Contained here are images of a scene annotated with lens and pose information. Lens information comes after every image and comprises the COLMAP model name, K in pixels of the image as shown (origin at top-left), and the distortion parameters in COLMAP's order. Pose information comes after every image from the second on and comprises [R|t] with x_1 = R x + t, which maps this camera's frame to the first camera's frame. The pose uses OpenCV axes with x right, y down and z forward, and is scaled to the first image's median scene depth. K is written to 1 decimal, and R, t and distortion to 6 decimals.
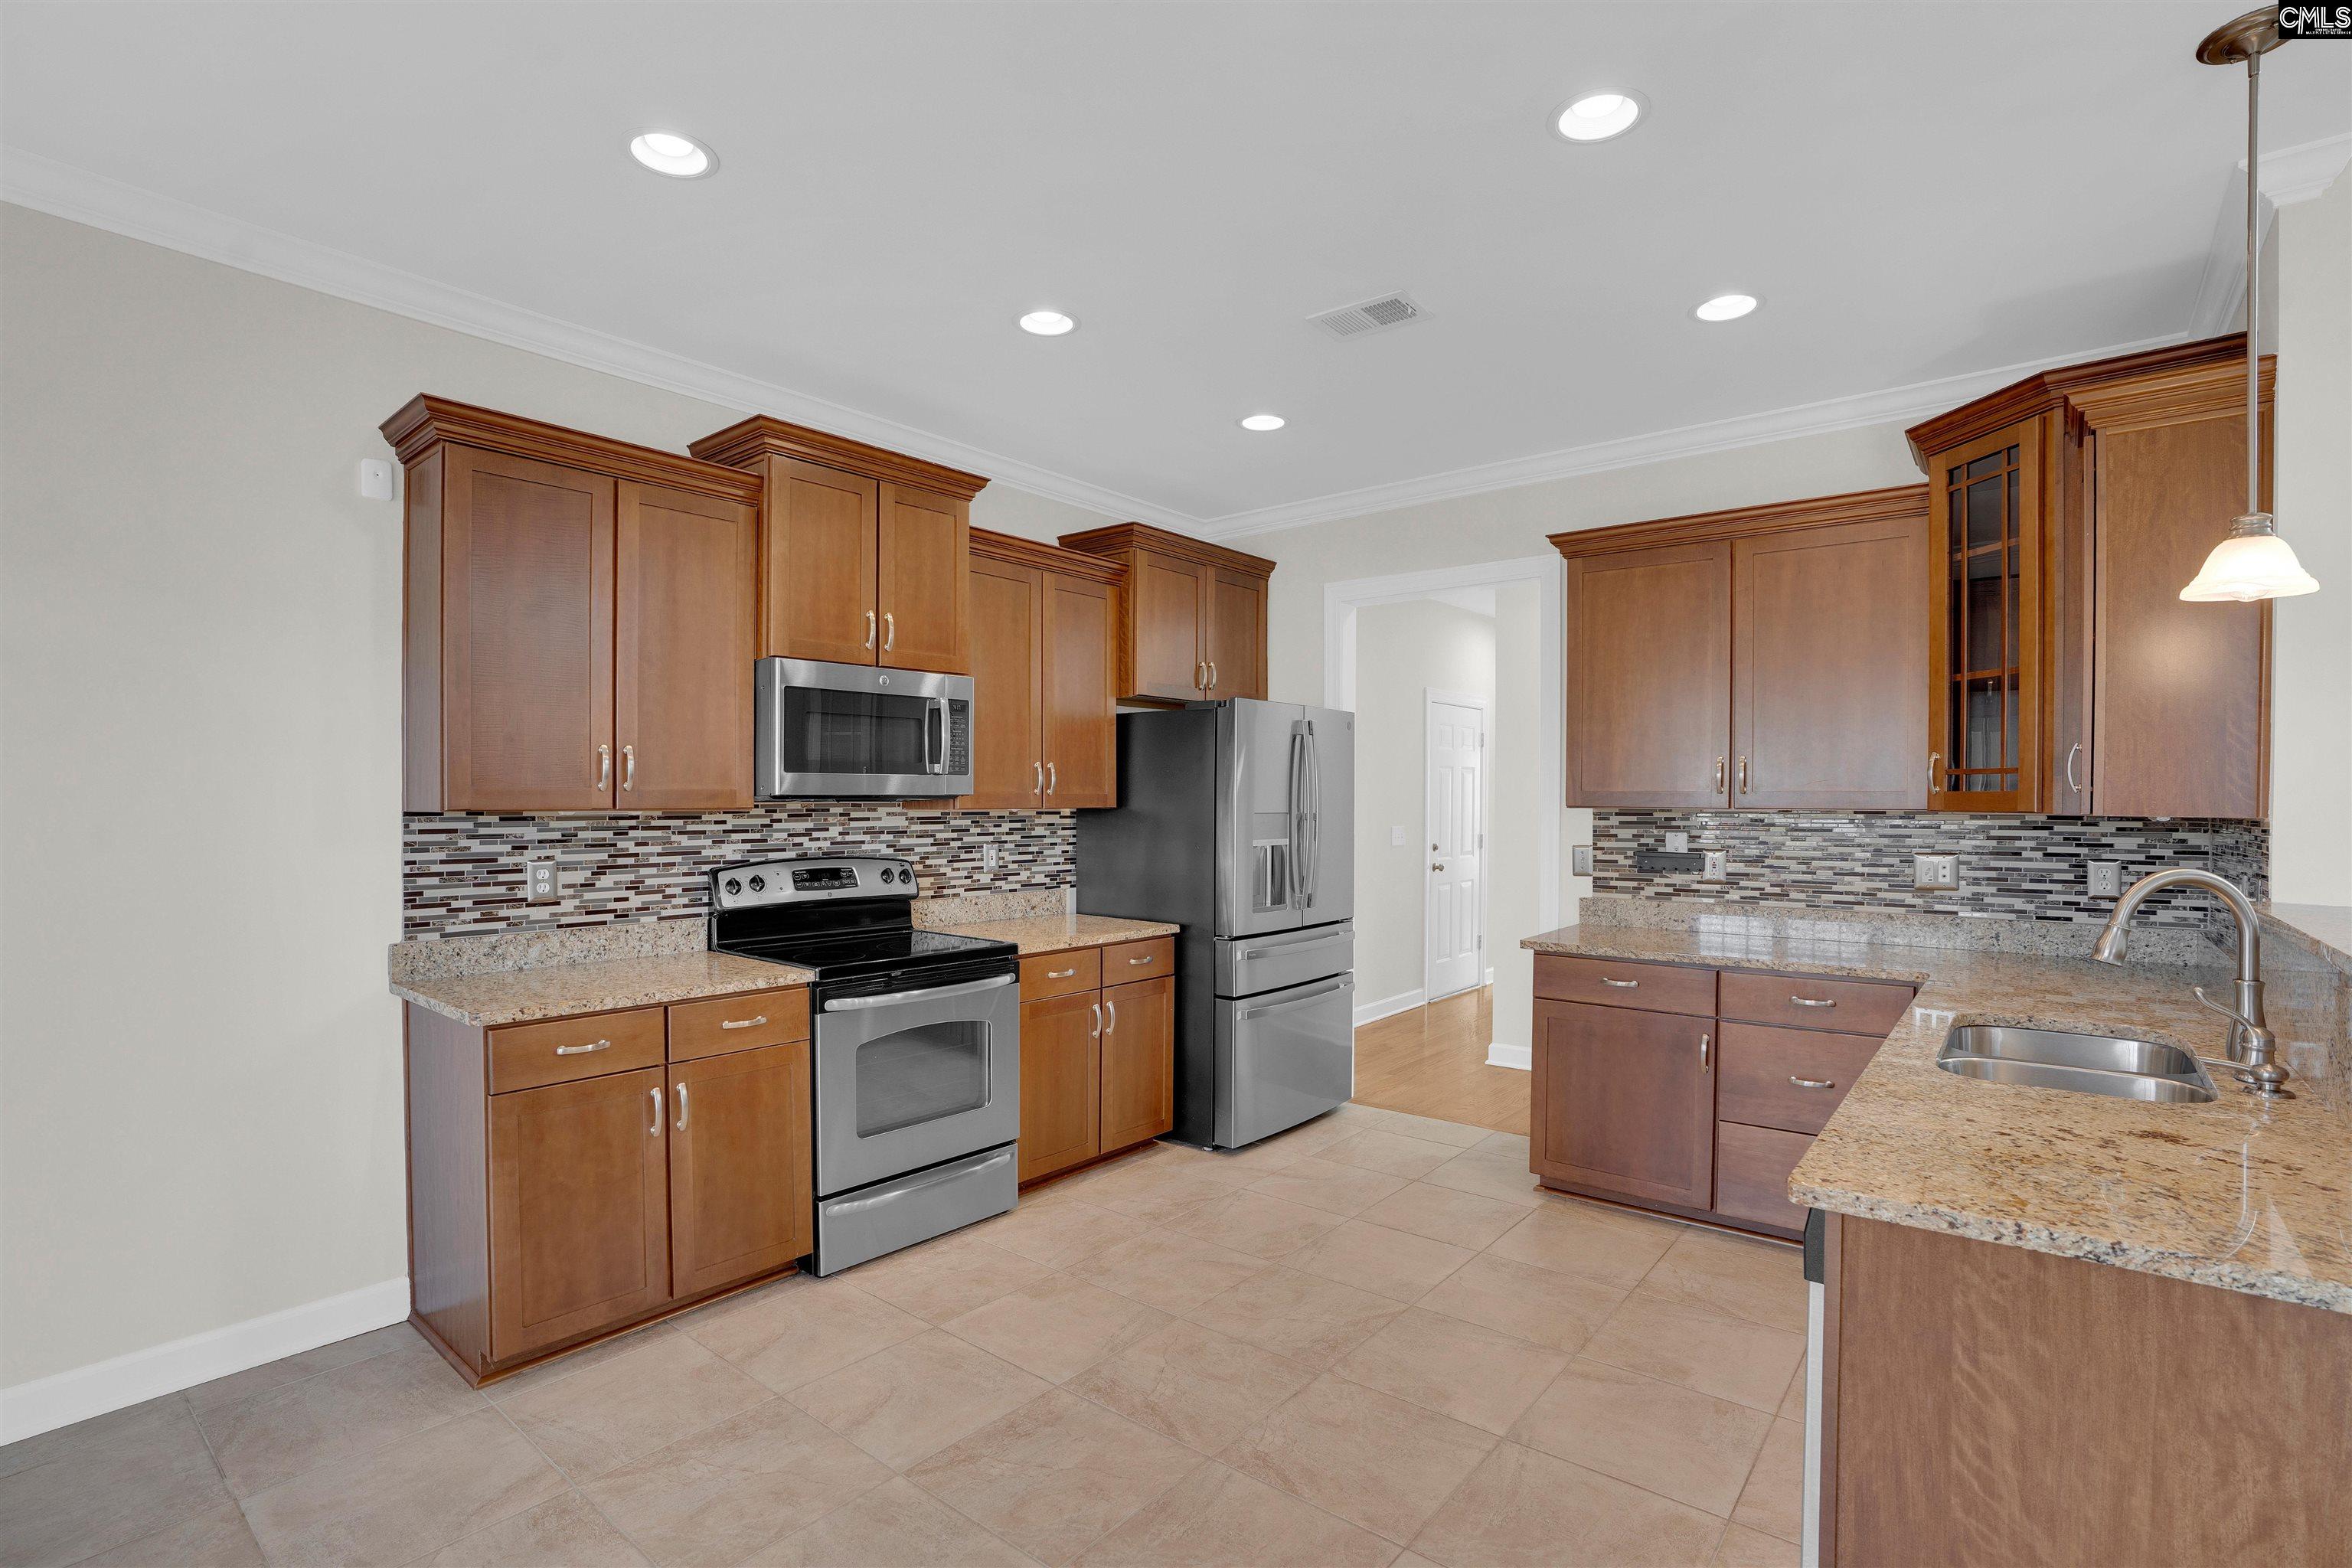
lens RADIAL K [[1086.0, 0, 1166.3], [0, 1086.0, 816.8], [0, 0, 1]] dist [-0.061235, 0.019970]
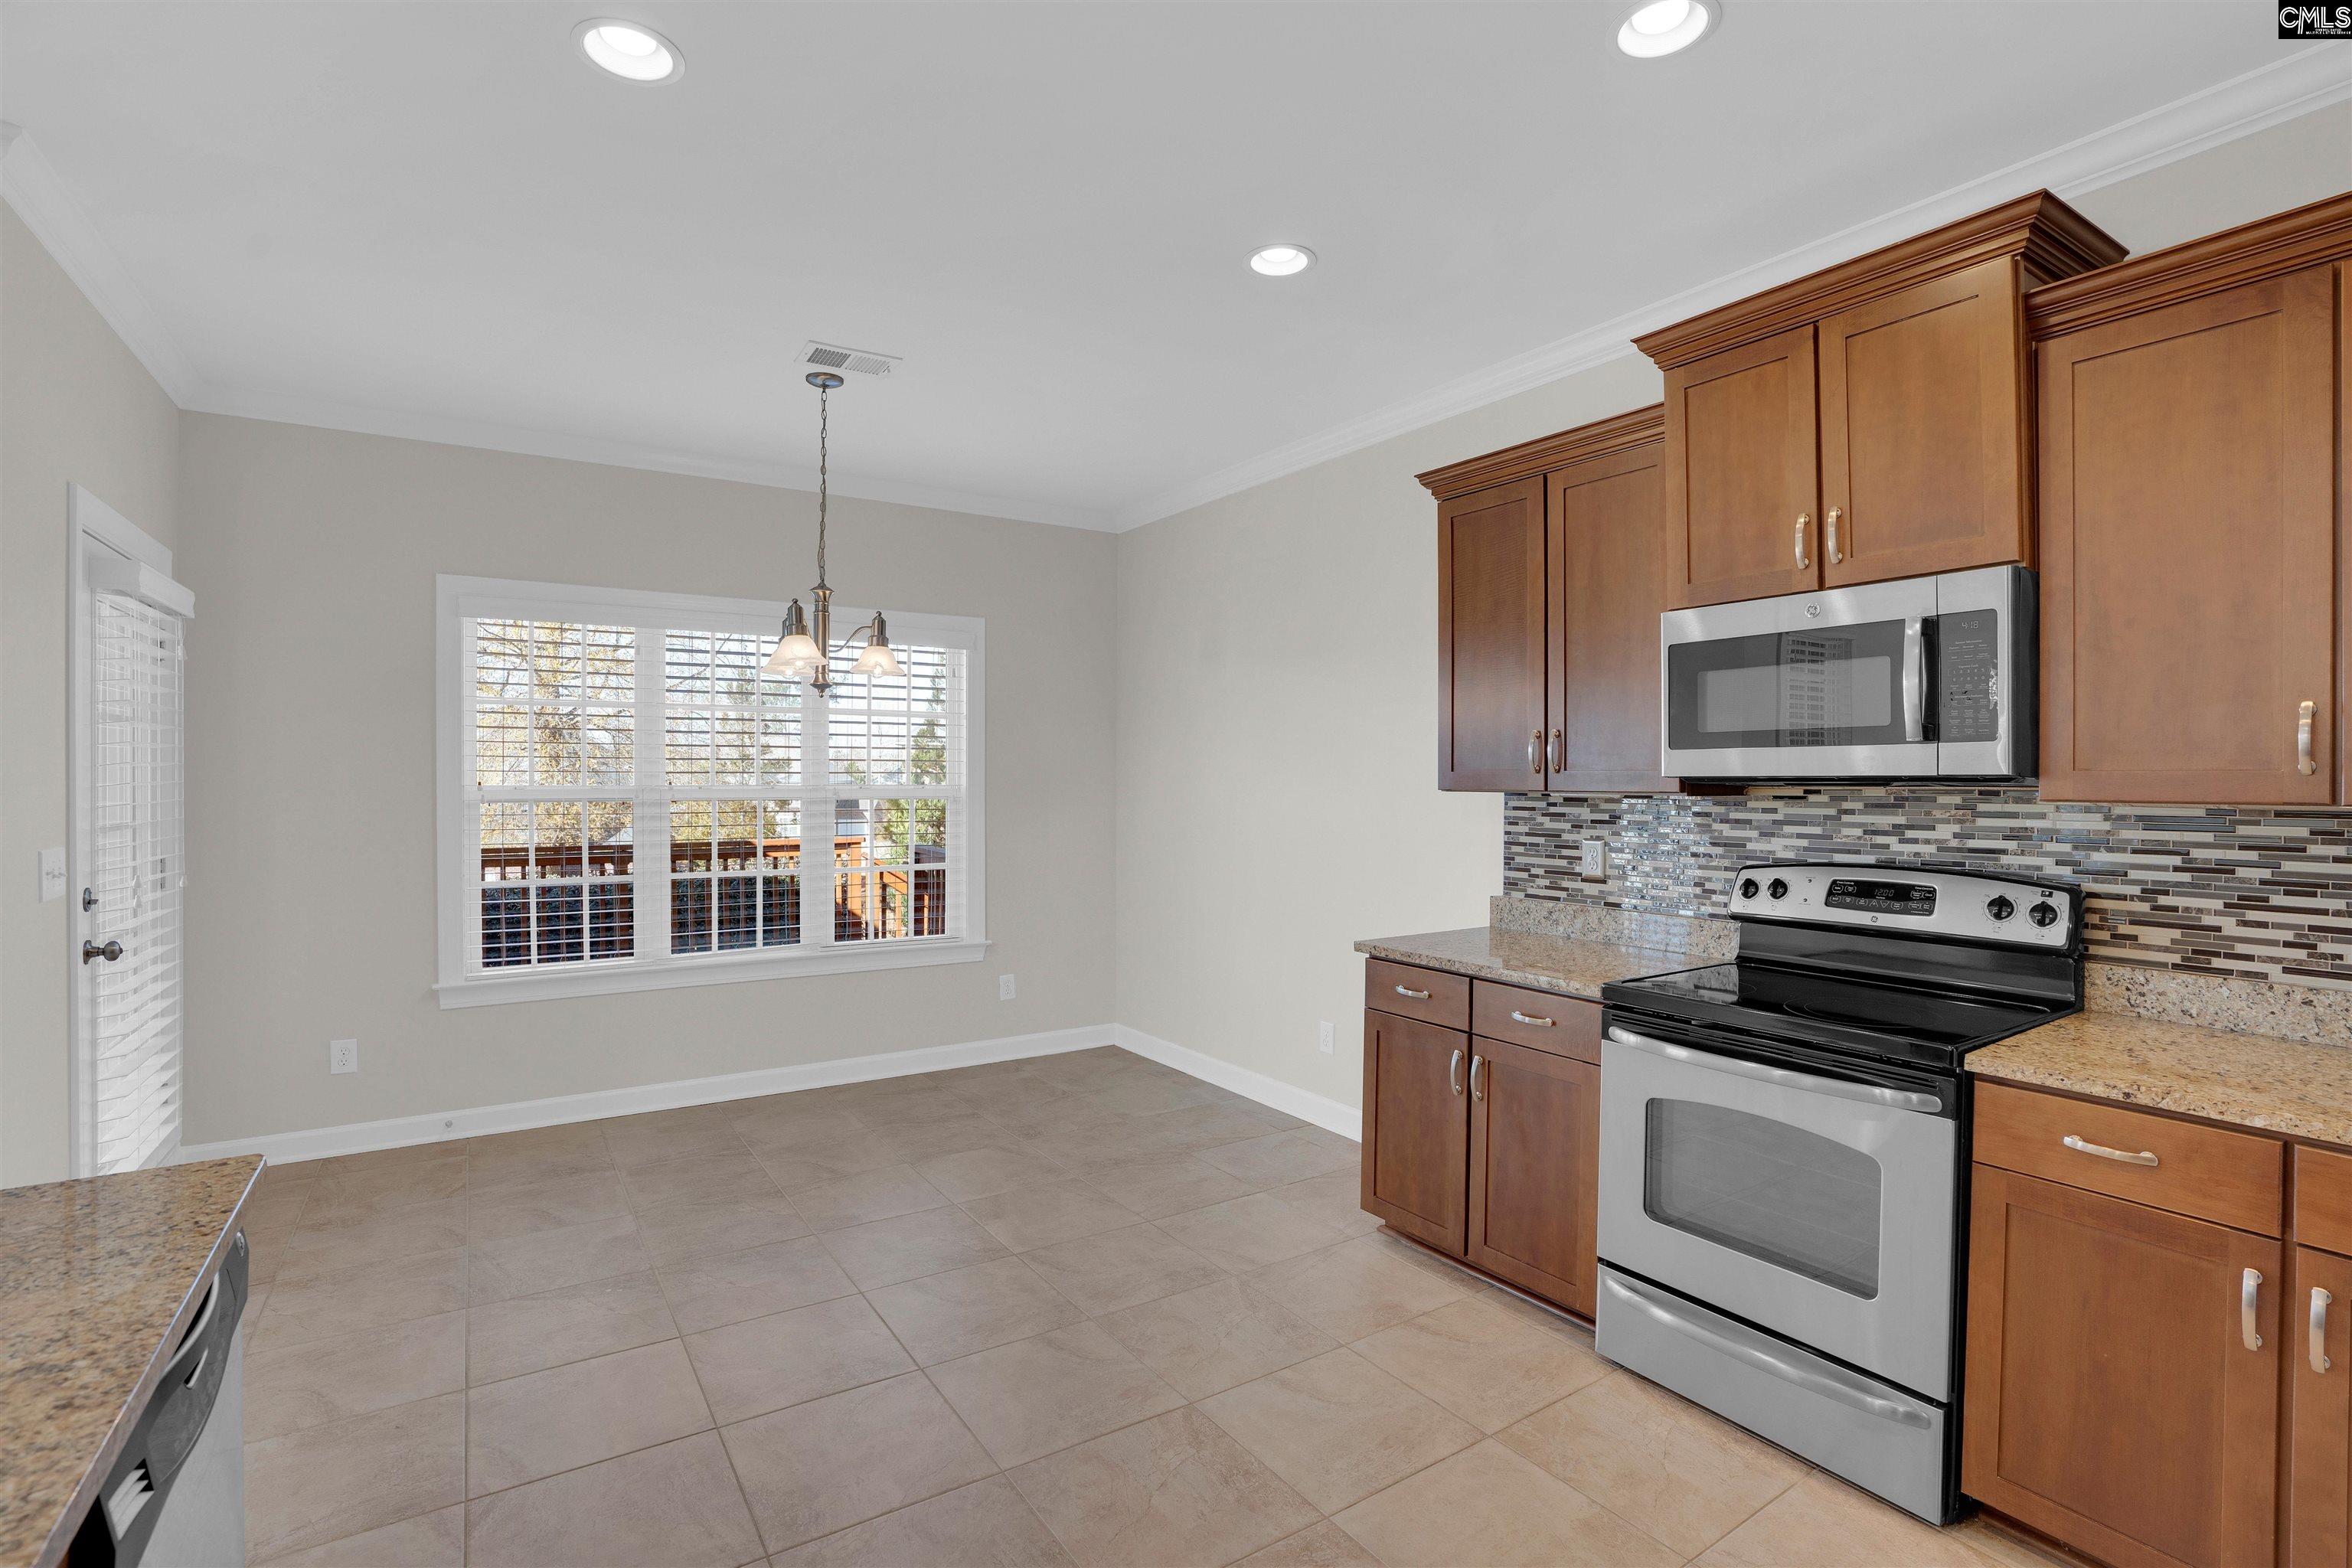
lens RADIAL K [[1086.0, 0, 1191.9], [0, 1086.0, 794.5], [0, 0, 1]] dist [-0.061235, 0.019970]
pose [[-0.273797, 0.007786, -0.961756, 0.521259], [-0.021169, 0.999676, 0.014119, -0.010201], [0.961554, 0.024225, -0.273544, 0.847855]]
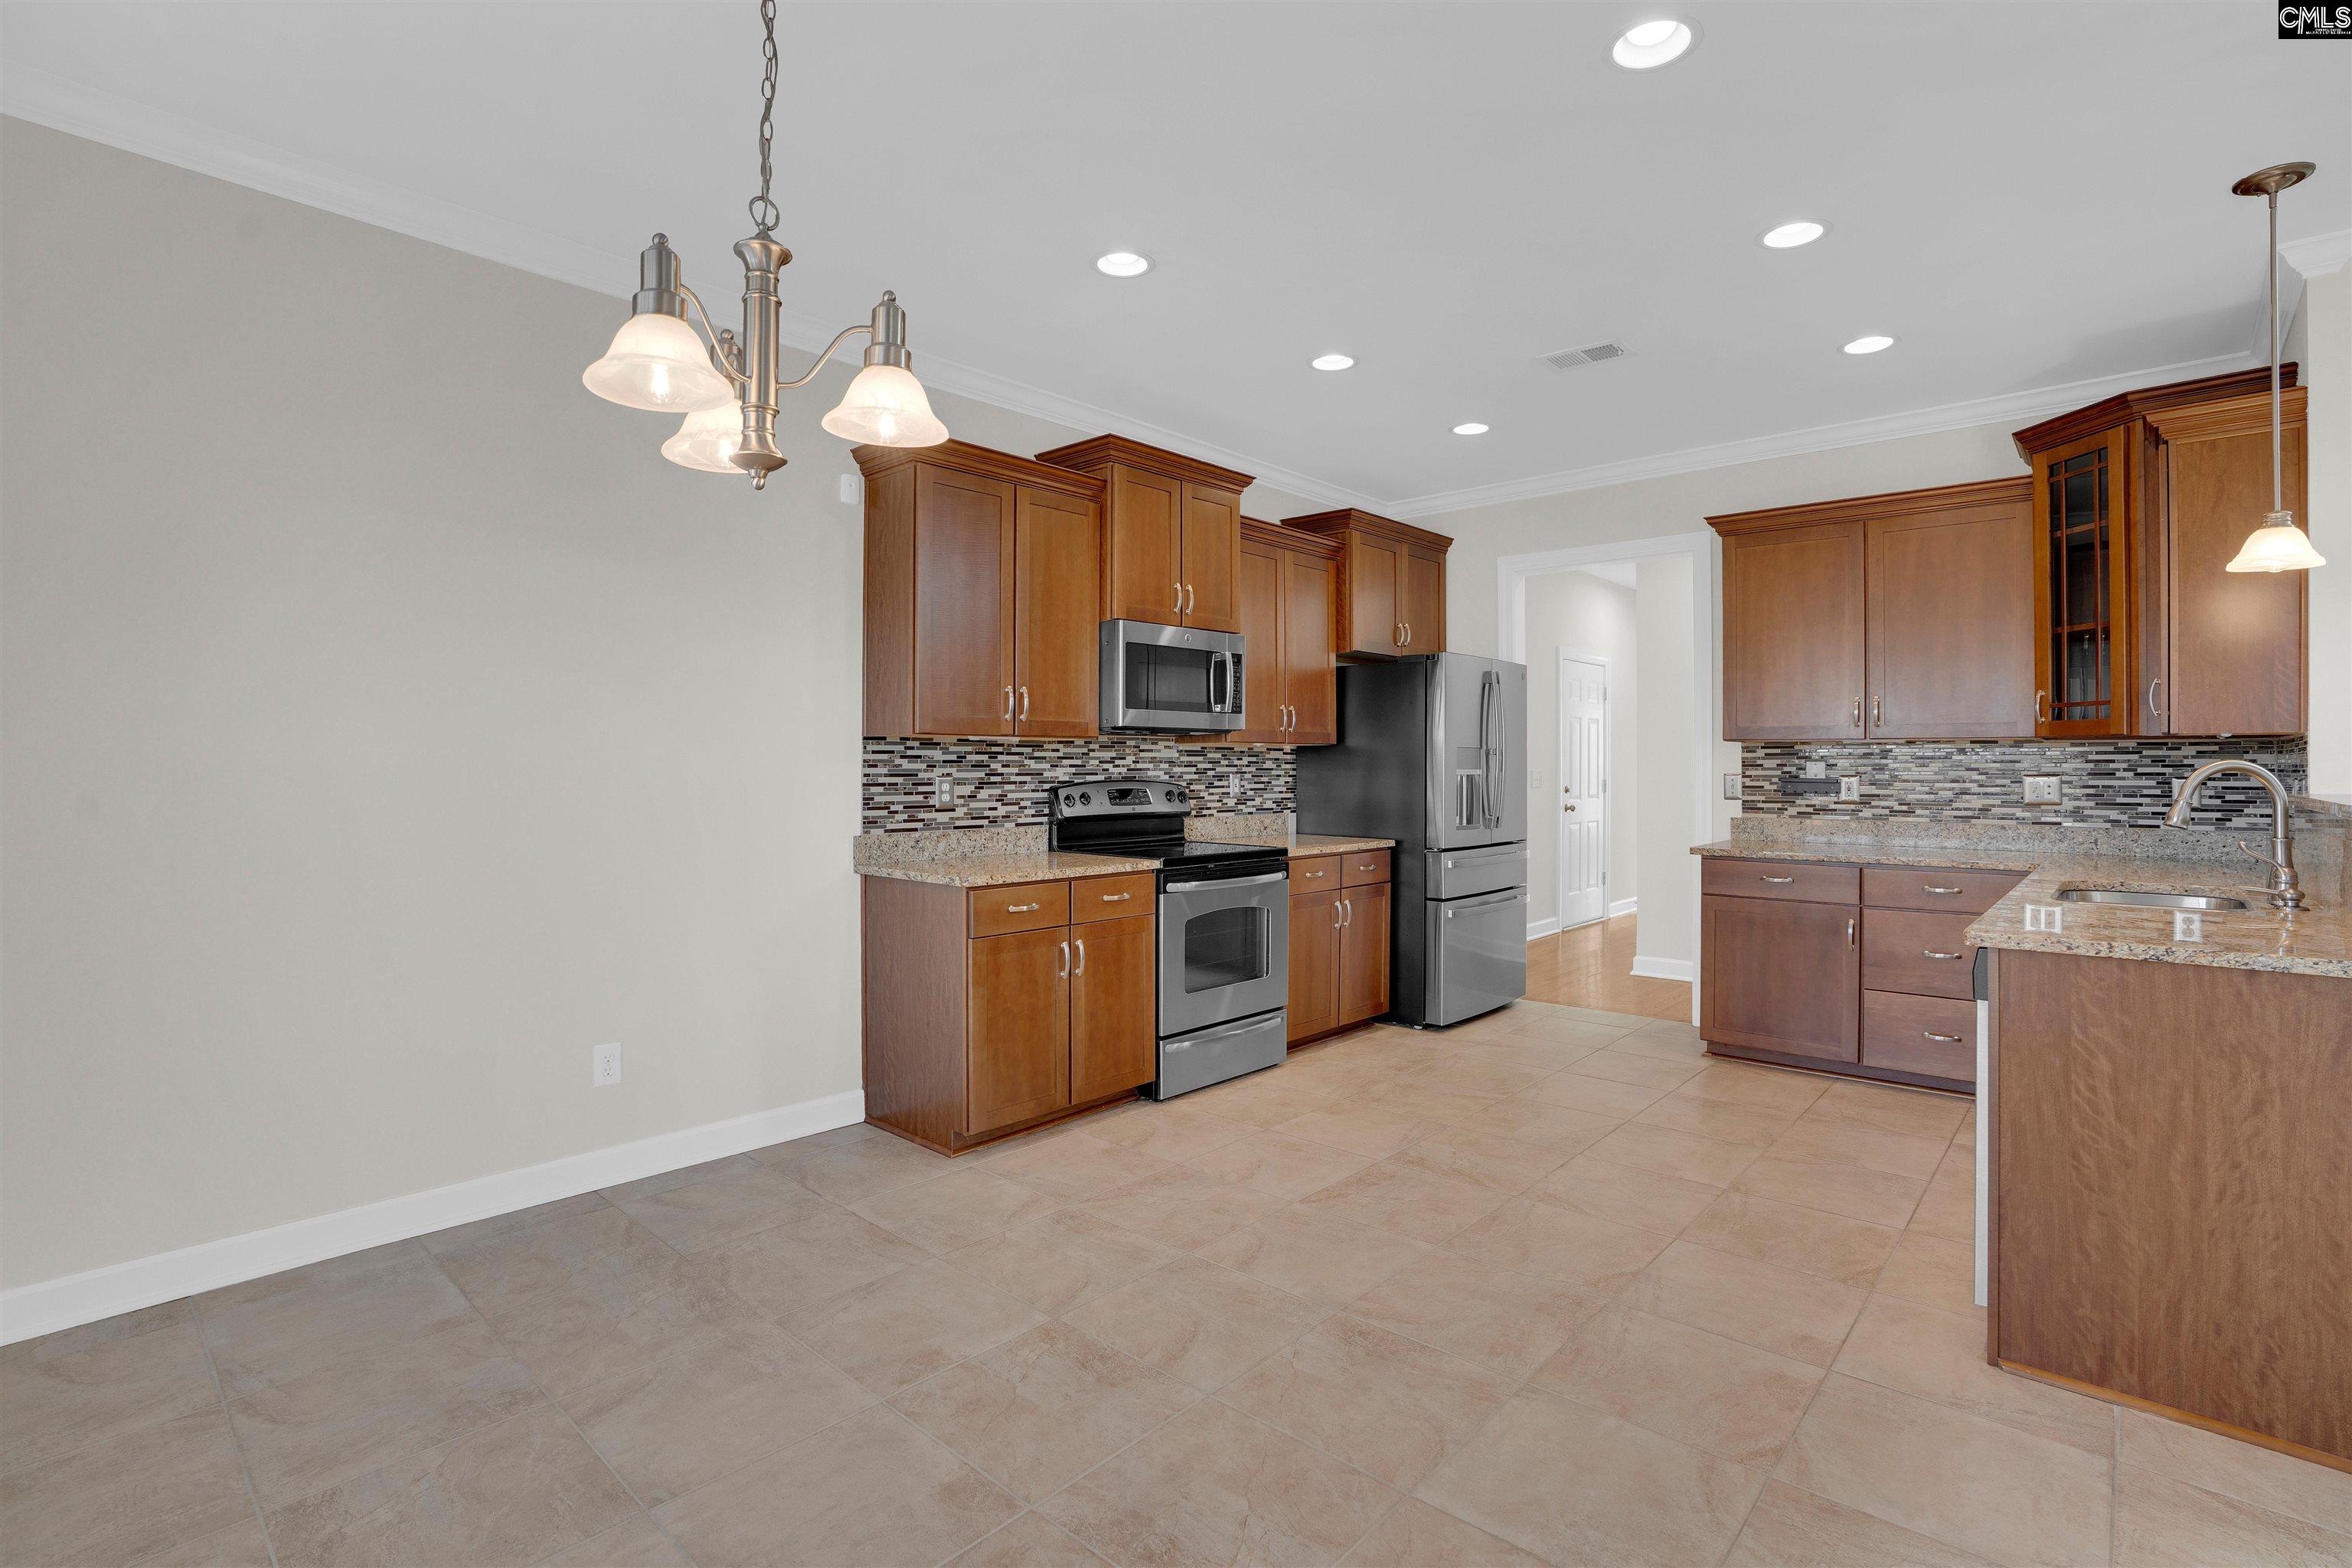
lens RADIAL K [[1086.0, 0, 1166.7], [0, 1086.0, 763.2], [0, 0, 1]] dist [-0.061235, 0.019970]
pose [[0.998333, -0.001691, -0.057690, -0.223315], [0.000735, 0.999862, -0.016591, 0.043816], [0.057710, 0.016521, 0.998197, -0.285322]]
